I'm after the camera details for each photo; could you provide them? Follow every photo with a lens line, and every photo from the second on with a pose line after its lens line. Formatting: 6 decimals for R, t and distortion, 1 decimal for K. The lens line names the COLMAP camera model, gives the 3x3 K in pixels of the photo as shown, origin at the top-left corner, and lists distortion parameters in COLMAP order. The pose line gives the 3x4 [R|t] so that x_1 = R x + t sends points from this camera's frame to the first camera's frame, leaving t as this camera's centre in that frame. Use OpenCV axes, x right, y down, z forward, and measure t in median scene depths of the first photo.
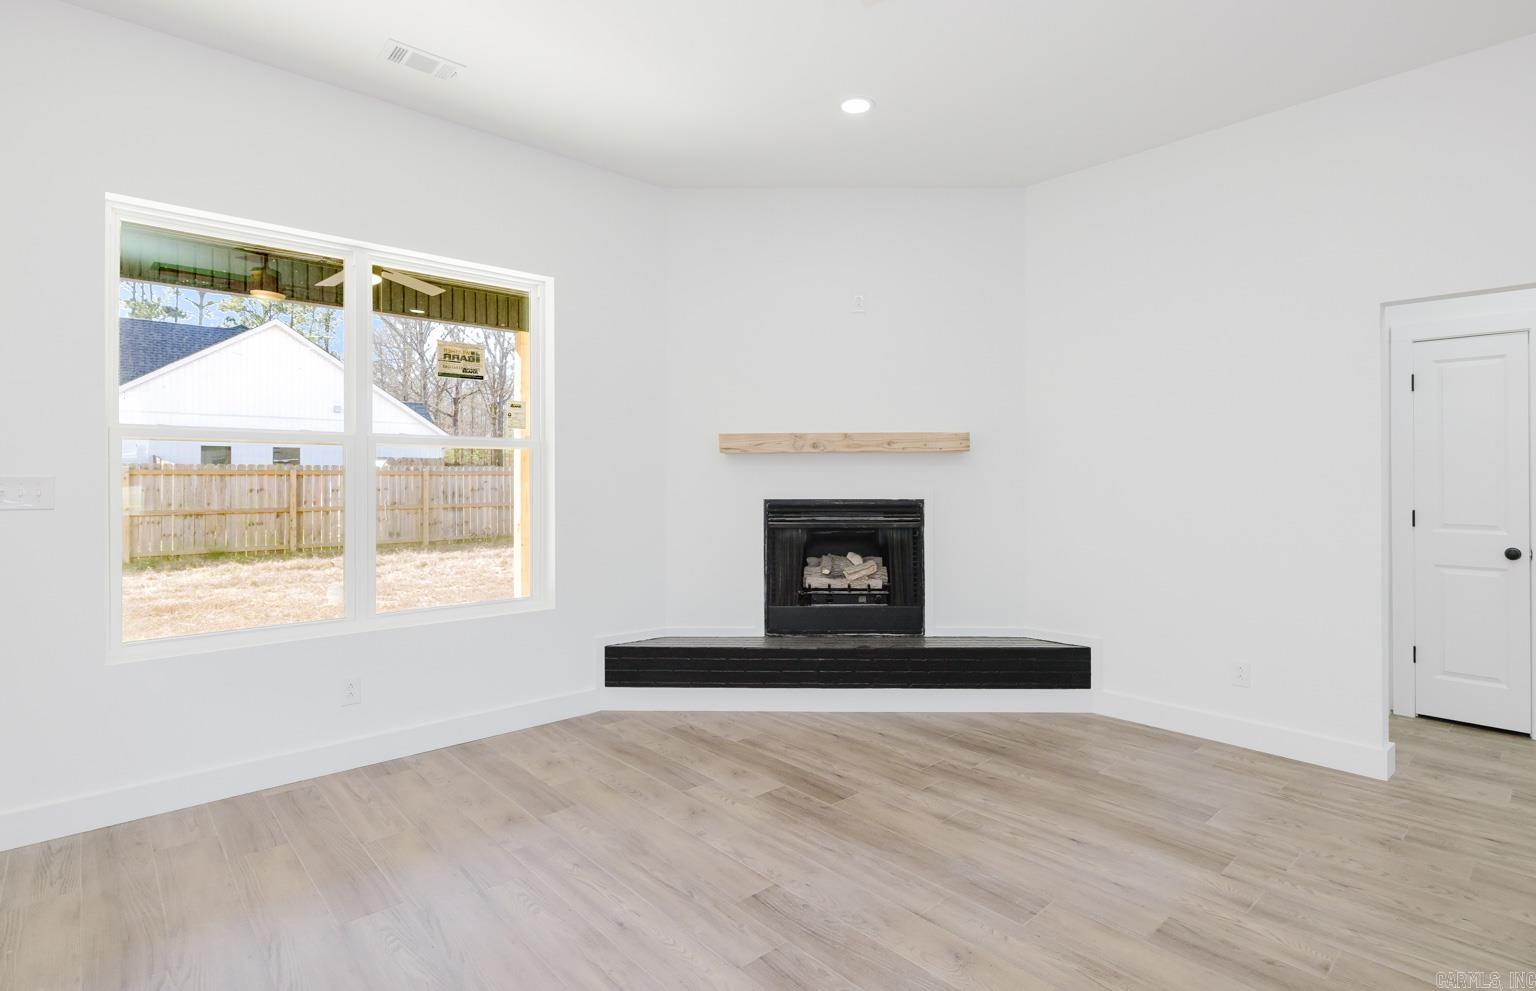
lens RADIAL K [[763.2, 0, 804.5], [0, 763.2, 476.7], [0, 0, 1]] dist [-0.003799, -0.000247]
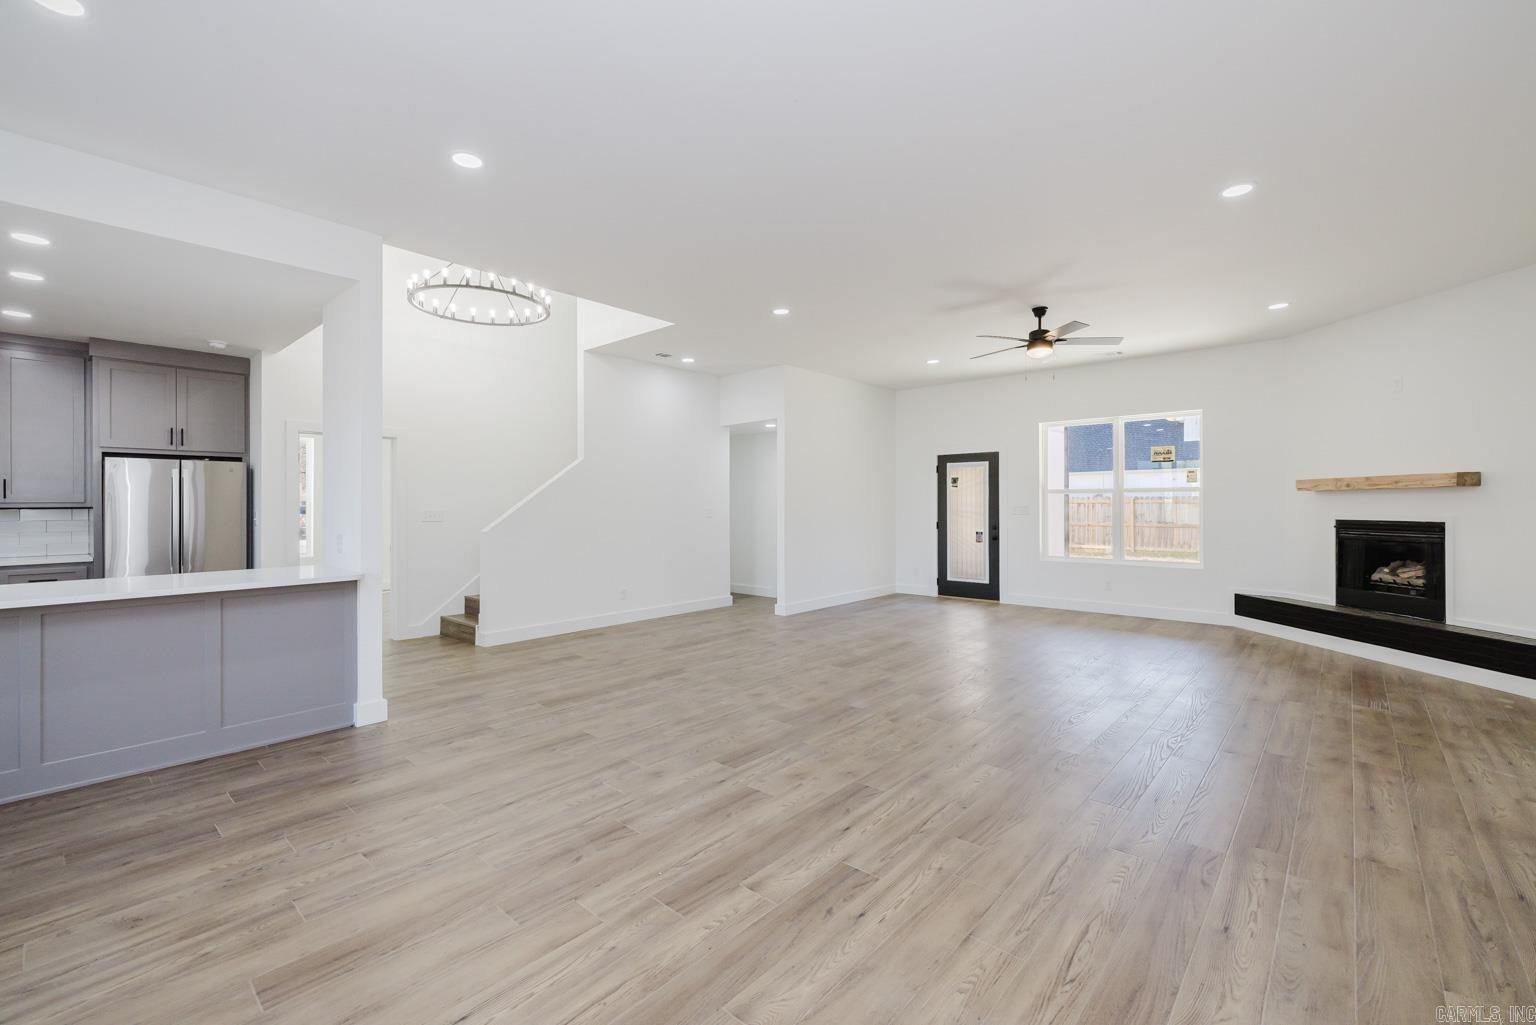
lens RADIAL K [[643.7, 0, 768.0], [0, 643.7, 512.5], [0, 0, 1]] dist [0.001565, 0.000273]
pose [[0.074523, 0.011139, -0.997157, 1.192204], [0.004279, 0.999925, 0.011490, -0.005386], [0.997210, -0.005123, 0.074470, -0.276121]]
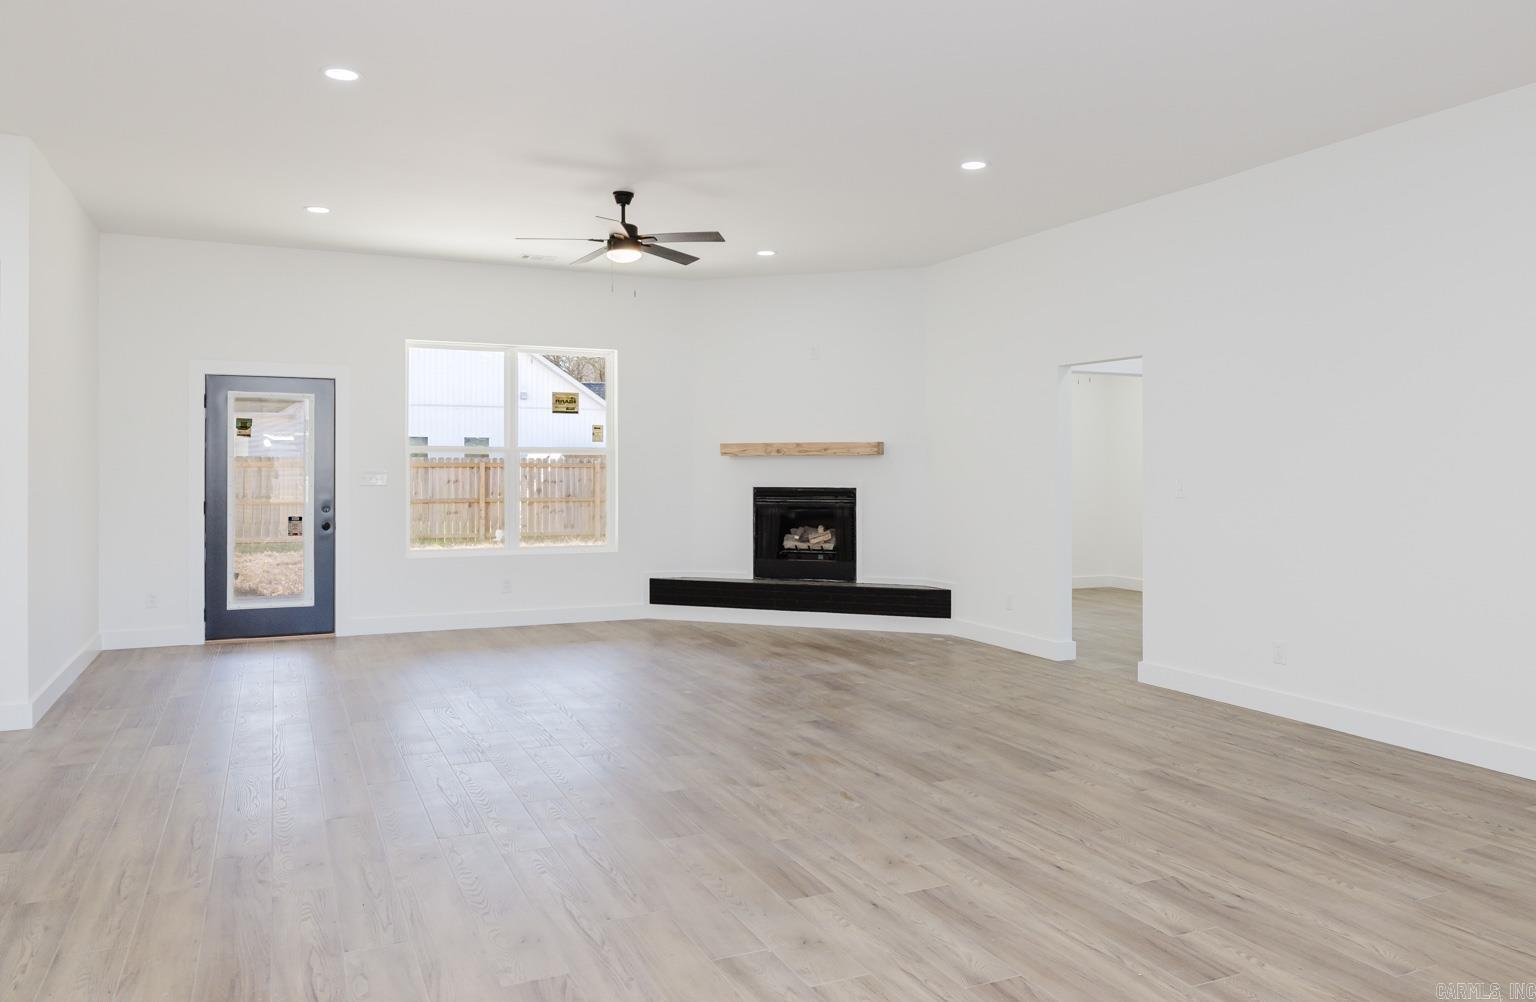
lens RADIAL K [[1099.4, 0, 768.7], [0, 1099.4, 473.2], [0, 0, 1]] dist [0.000958, -0.000365]
pose [[0.943624, 0.003622, -0.330999, 0.681336], [-0.002208, 0.999987, 0.004649, -0.006846], [0.331011, -0.003656, 0.943620, -1.005050]]
